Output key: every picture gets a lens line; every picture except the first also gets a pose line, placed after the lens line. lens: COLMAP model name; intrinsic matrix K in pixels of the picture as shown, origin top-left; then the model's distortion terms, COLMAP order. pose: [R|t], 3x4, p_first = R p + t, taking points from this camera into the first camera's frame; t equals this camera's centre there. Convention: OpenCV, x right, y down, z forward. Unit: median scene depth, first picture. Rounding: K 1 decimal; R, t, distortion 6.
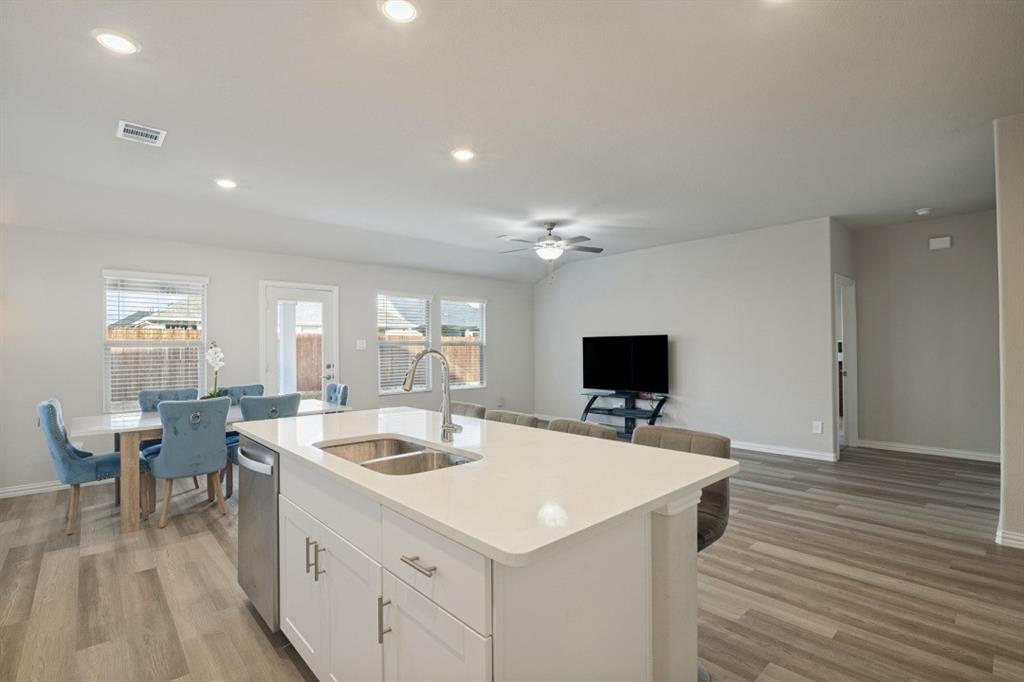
lens RADIAL K [[473.5, 0, 514.3], [0, 473.5, 346.2], [0, 0, 1]] dist [-0.017106, 0.000180]
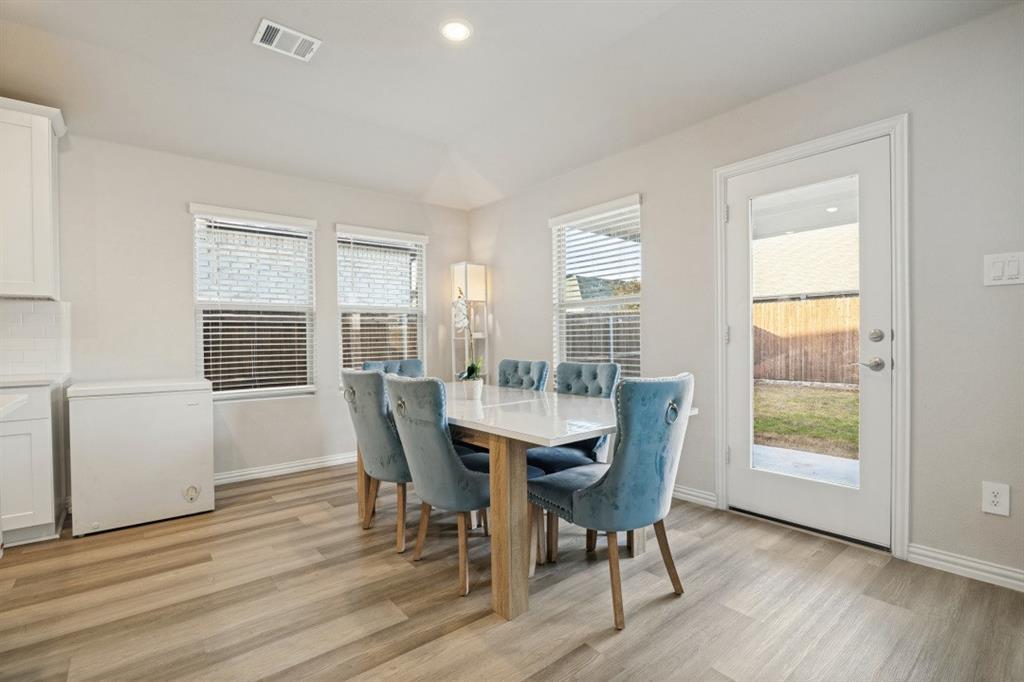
lens RADIAL K [[473.5, 0, 514.9], [0, 473.5, 346.2], [0, 0, 1]] dist [-0.017106, 0.000180]
pose [[-0.065274, 0.013913, -0.997770, 0.007356], [0.007795, 0.999879, 0.013432, 0.087281], [0.997837, -0.006901, -0.065374, 1.469480]]
